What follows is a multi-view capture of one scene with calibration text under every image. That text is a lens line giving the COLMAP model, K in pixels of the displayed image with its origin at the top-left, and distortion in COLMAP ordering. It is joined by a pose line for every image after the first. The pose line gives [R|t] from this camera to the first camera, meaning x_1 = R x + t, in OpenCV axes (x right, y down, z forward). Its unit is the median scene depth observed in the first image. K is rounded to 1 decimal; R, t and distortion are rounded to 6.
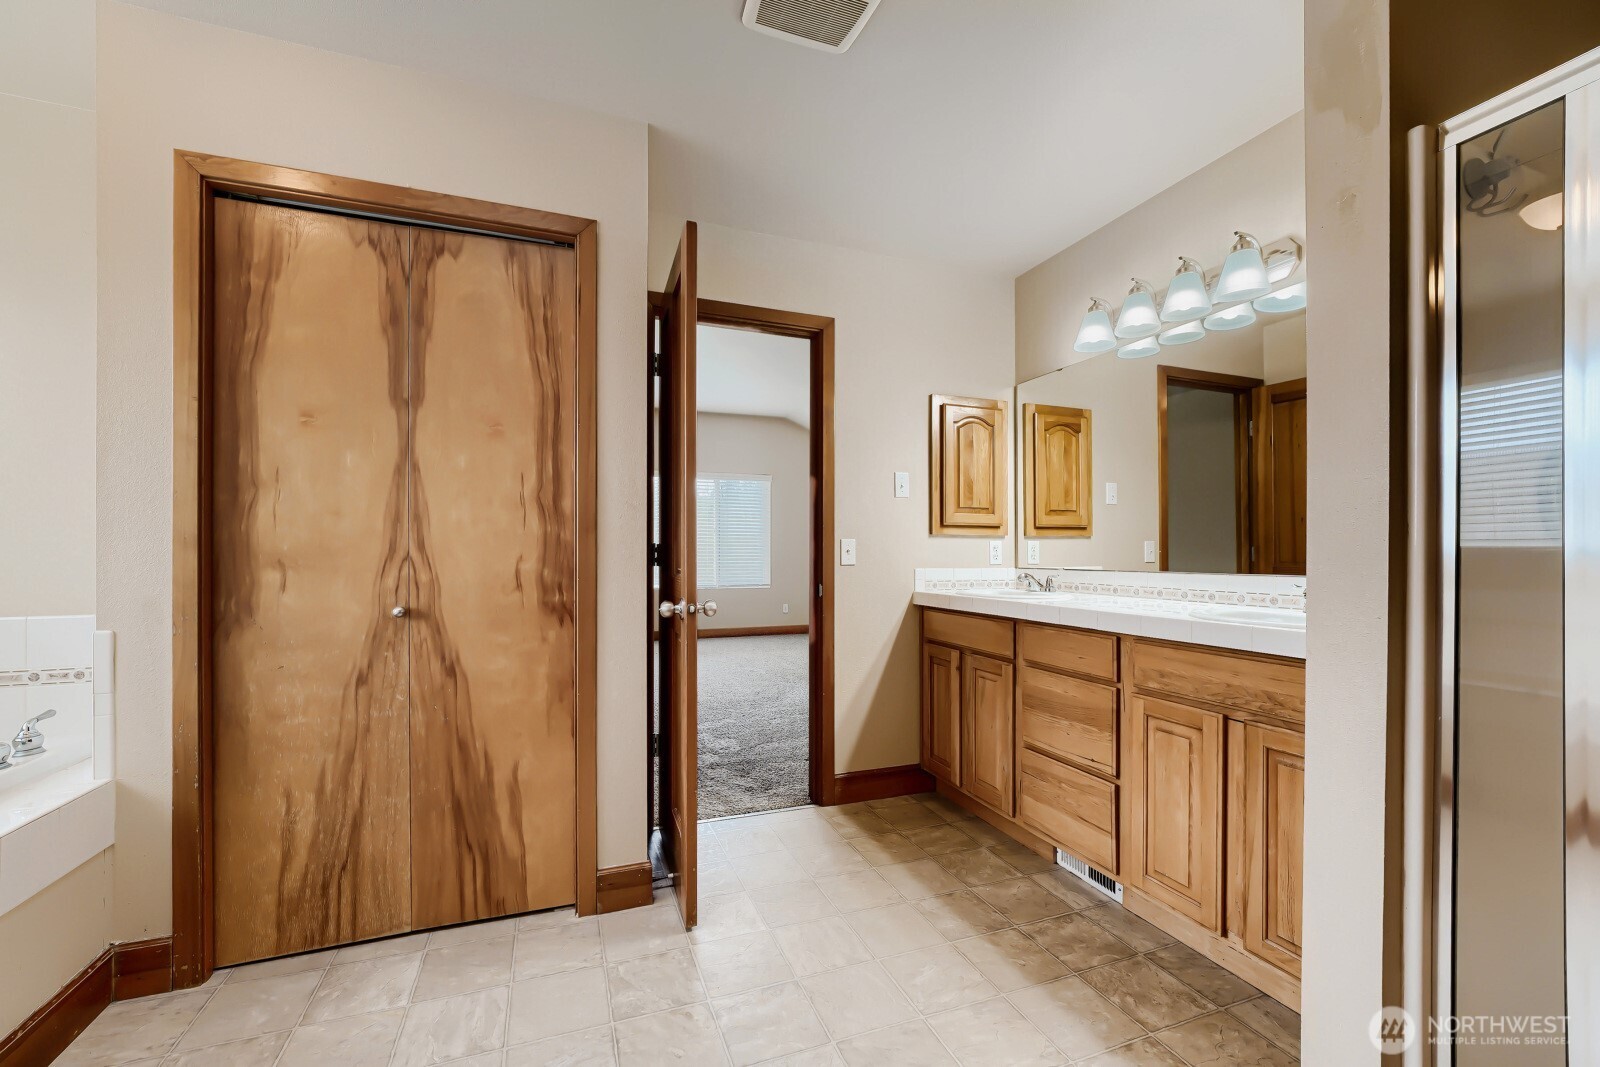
lens RADIAL K [[644.4, 0, 800.6], [0, 644.4, 539.4], [0, 0, 1]] dist [-0.014834, -0.000016]
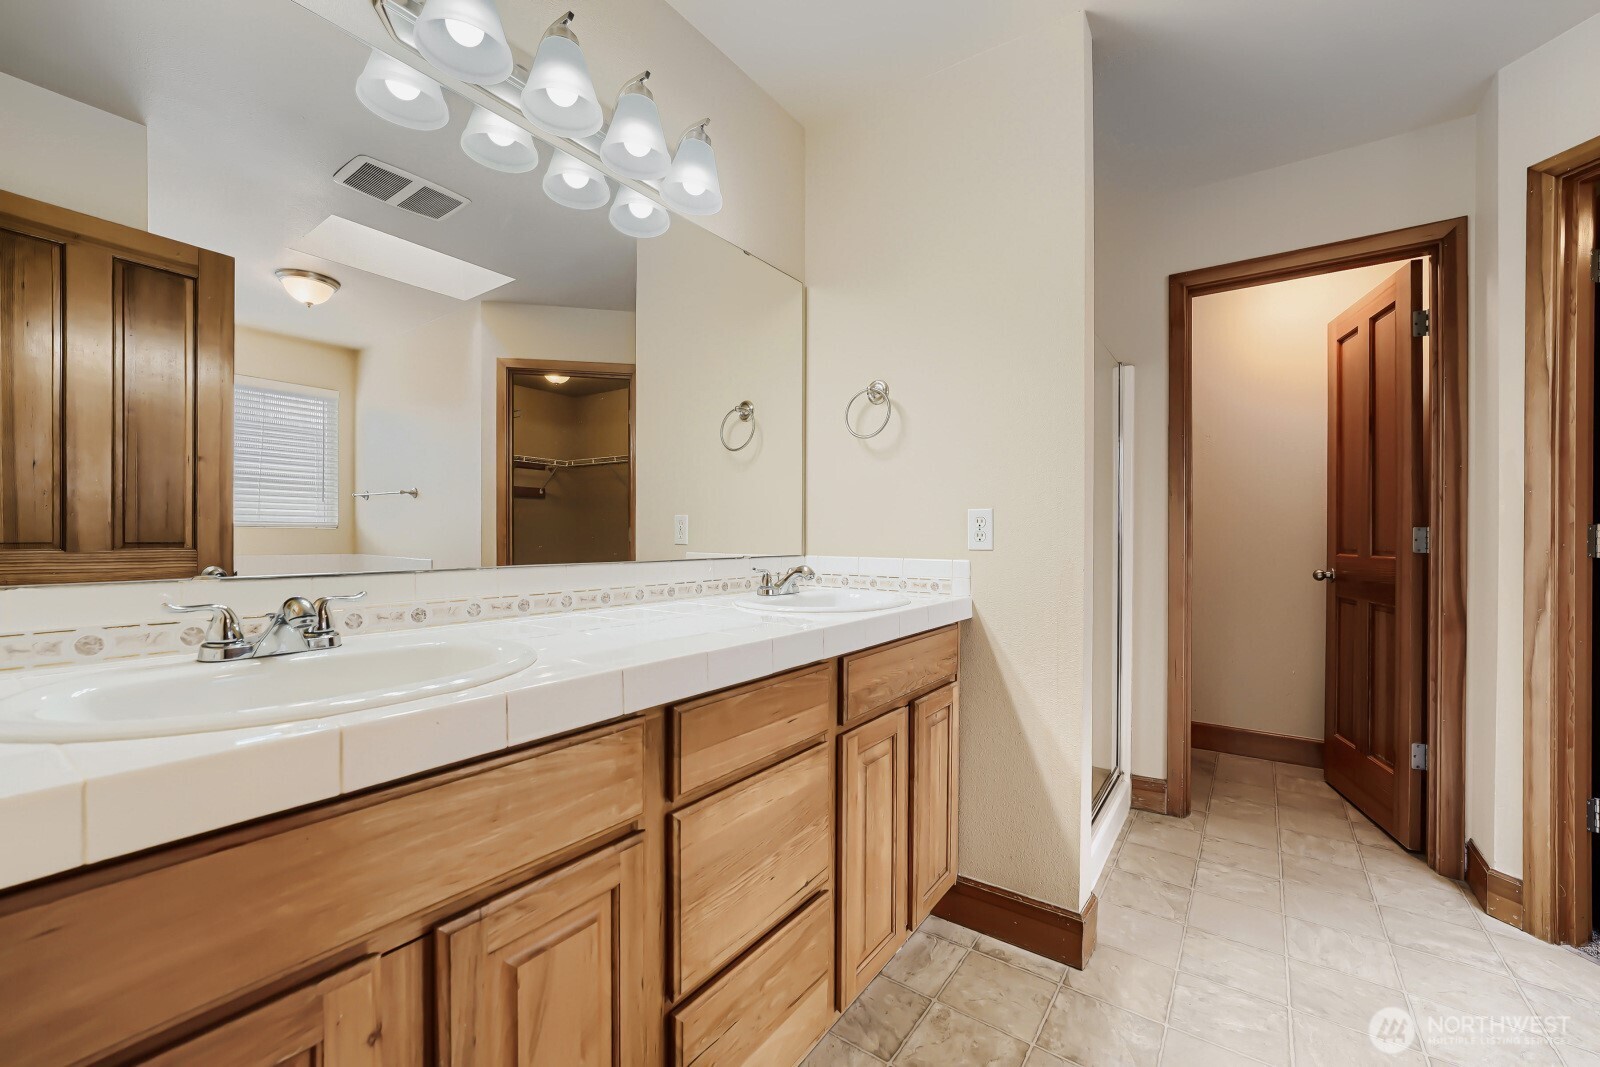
lens RADIAL K [[644.4, 0, 800.6], [0, 644.4, 539.4], [0, 0, 1]] dist [-0.014834, -0.000016]
pose [[-0.550459, -0.003737, 0.834854, -0.034707], [-0.019189, 0.999782, -0.008177, 0.032388], [-0.834642, -0.020521, -0.550411, 1.357943]]
